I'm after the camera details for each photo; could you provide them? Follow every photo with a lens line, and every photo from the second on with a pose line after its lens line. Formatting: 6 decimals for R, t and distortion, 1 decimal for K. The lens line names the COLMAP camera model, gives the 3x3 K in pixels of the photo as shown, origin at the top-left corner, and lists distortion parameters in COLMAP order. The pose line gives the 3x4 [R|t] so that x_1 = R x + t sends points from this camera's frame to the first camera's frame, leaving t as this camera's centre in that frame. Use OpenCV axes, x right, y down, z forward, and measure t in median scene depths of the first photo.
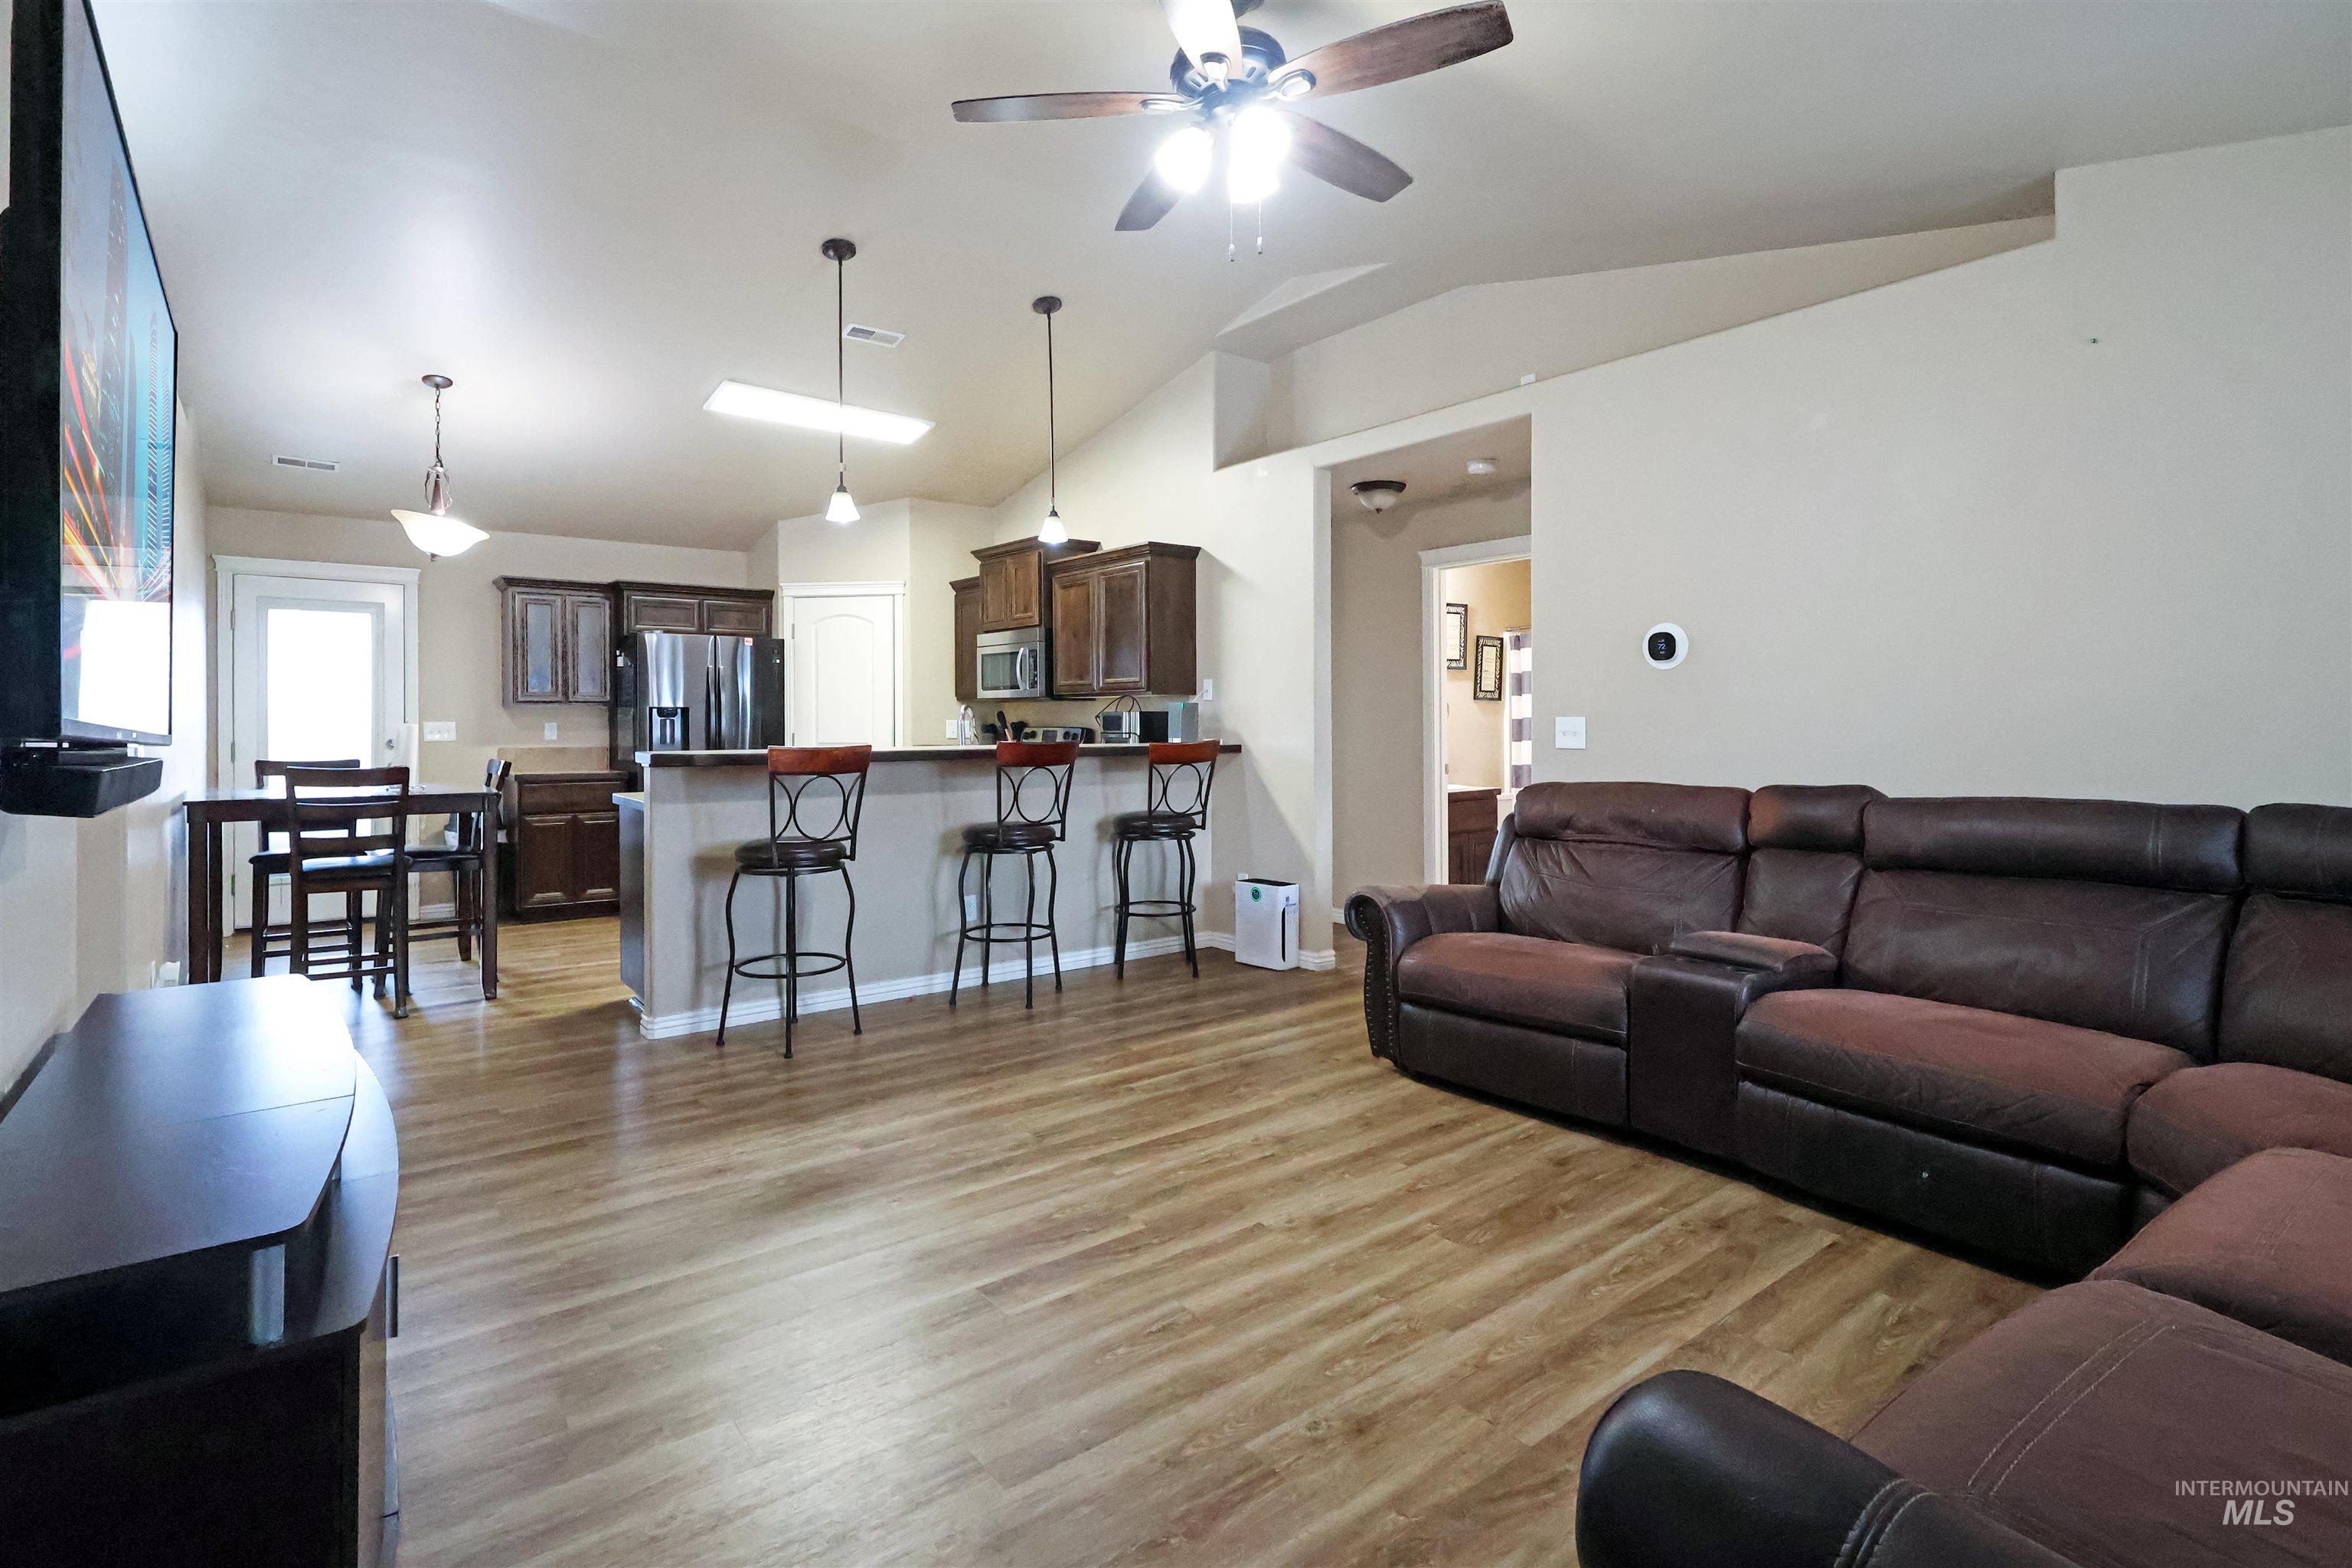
lens RADIAL K [[1127.9, 0, 1174.8], [0, 1127.9, 734.7], [0, 0, 1]] dist [0.000489, 0.000024]
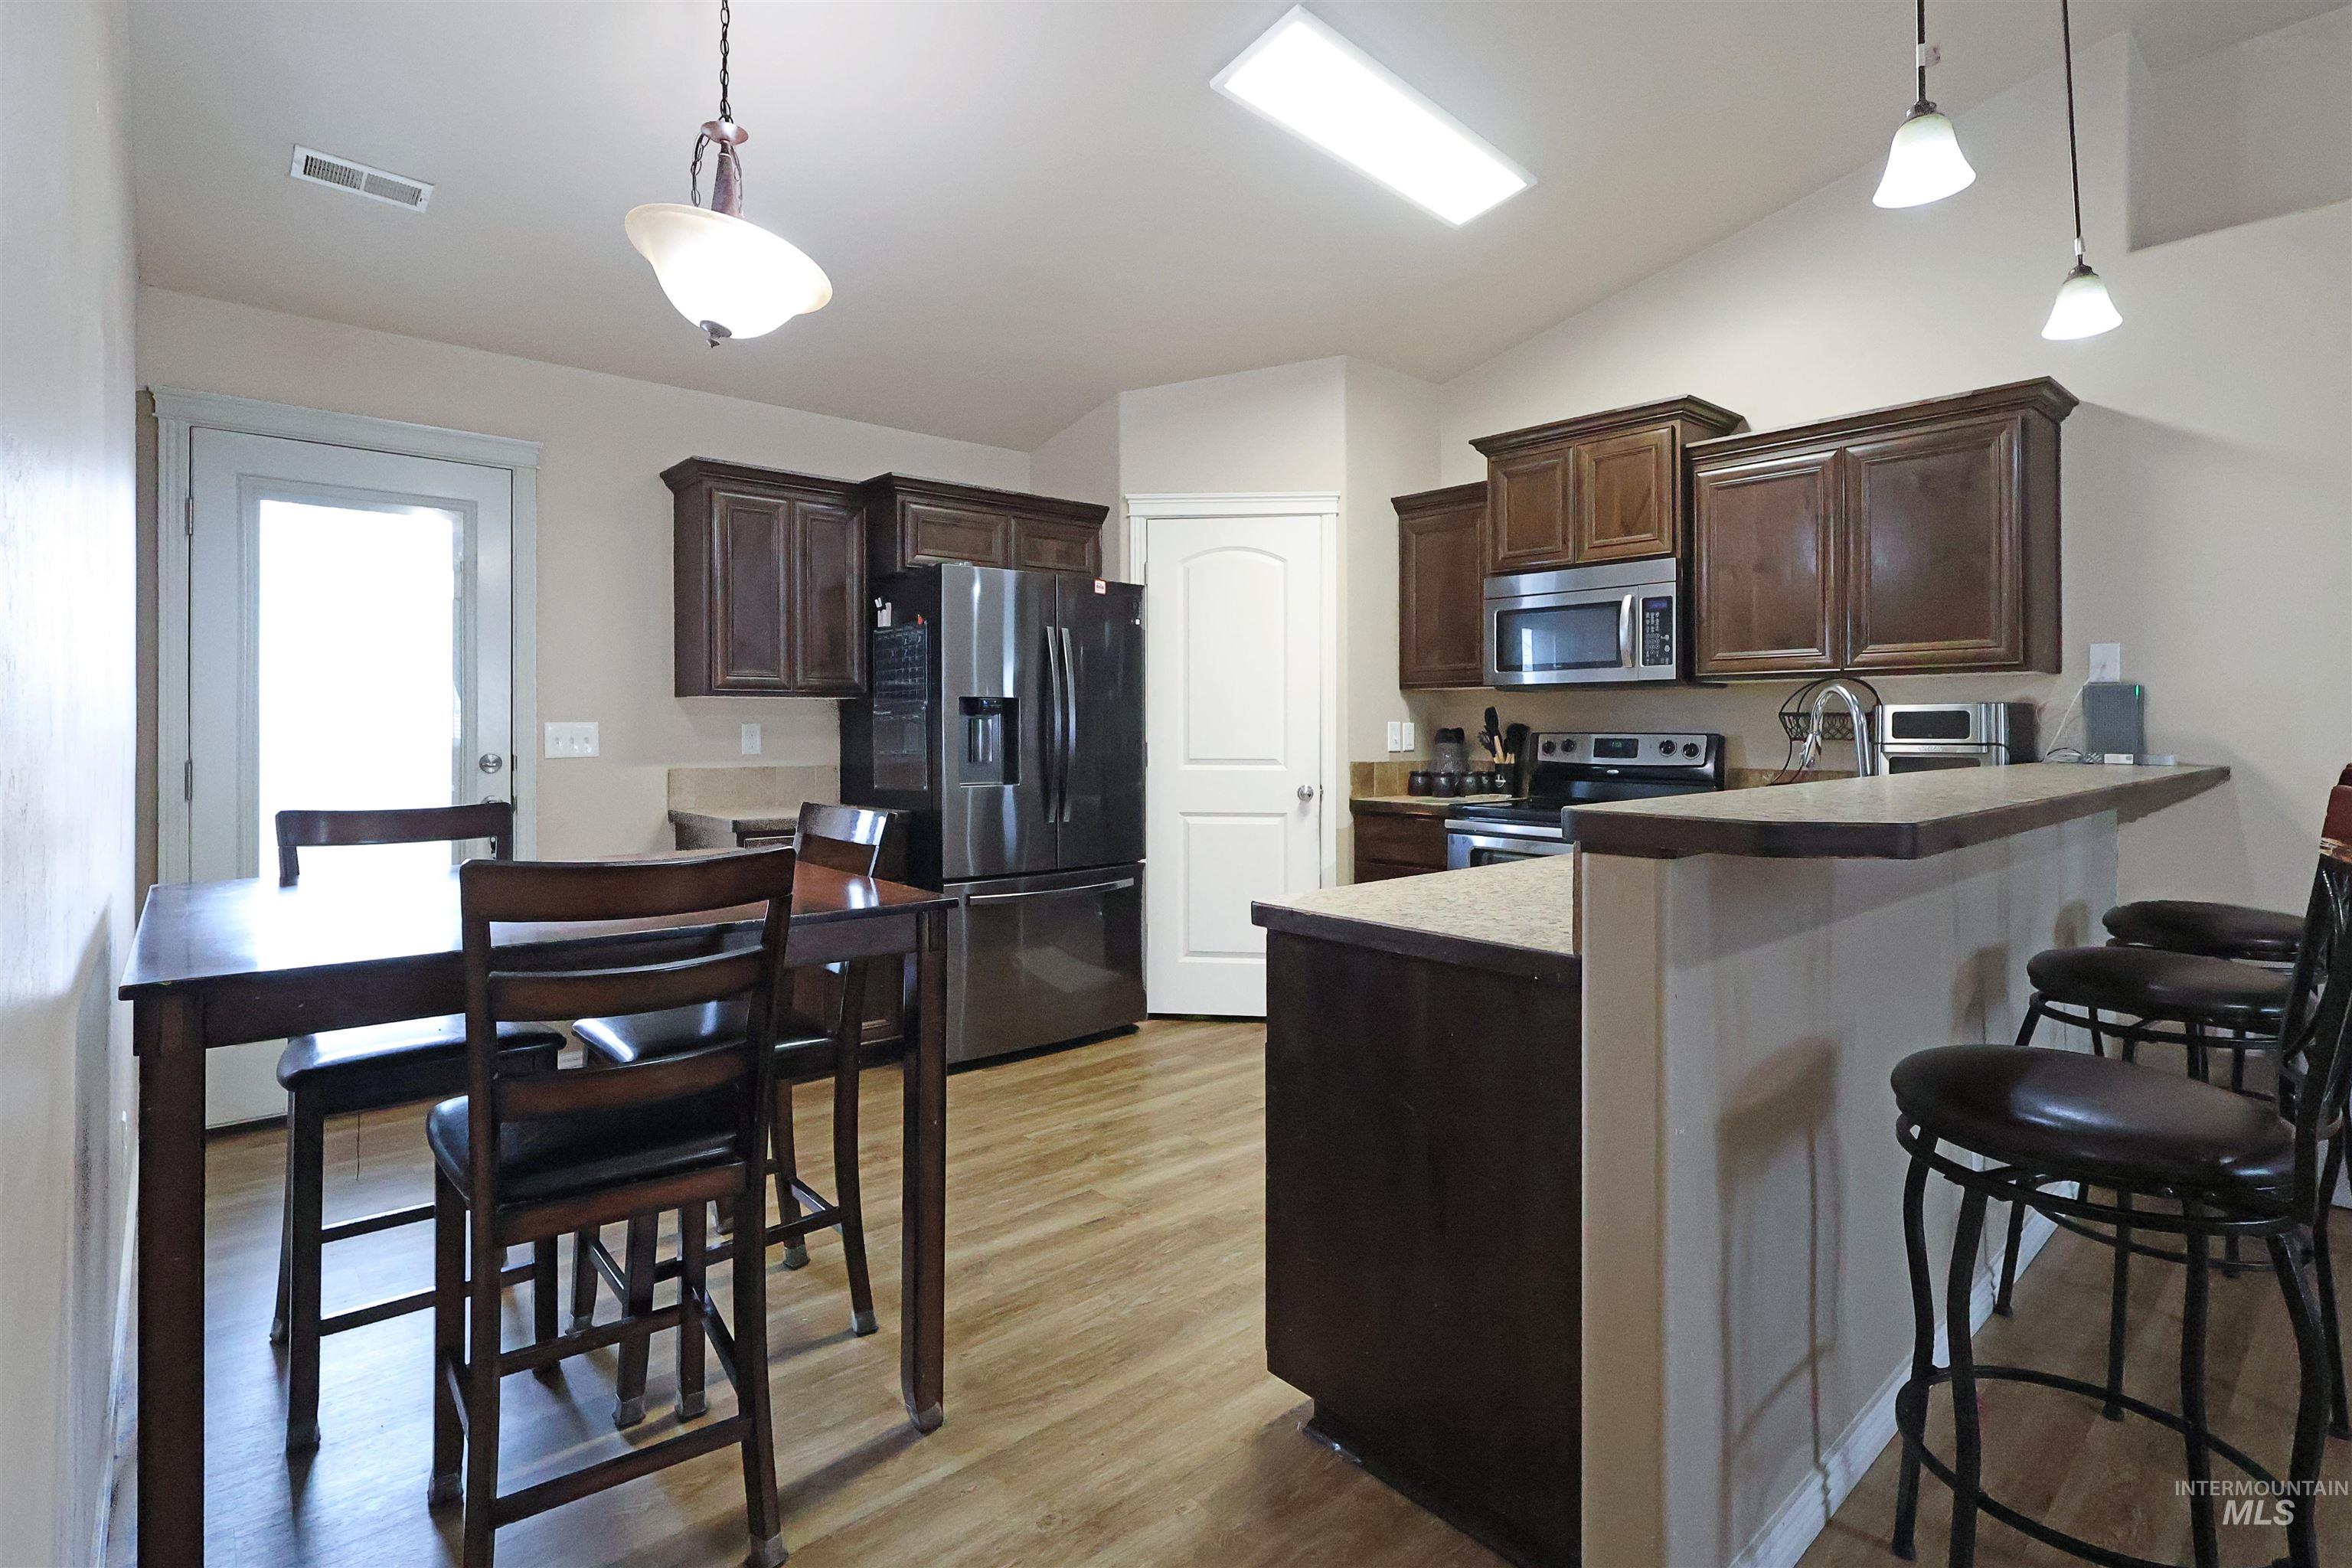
lens RADIAL K [[1127.9, 0, 1174.8], [0, 1127.9, 734.7], [0, 0, 1]] dist [0.000489, 0.000024]
pose [[0.998115, 0.001334, 0.061364, -0.509365], [-0.000881, 0.999972, -0.007414, -0.001957], [-0.061372, 0.007346, 0.998088, 0.564373]]
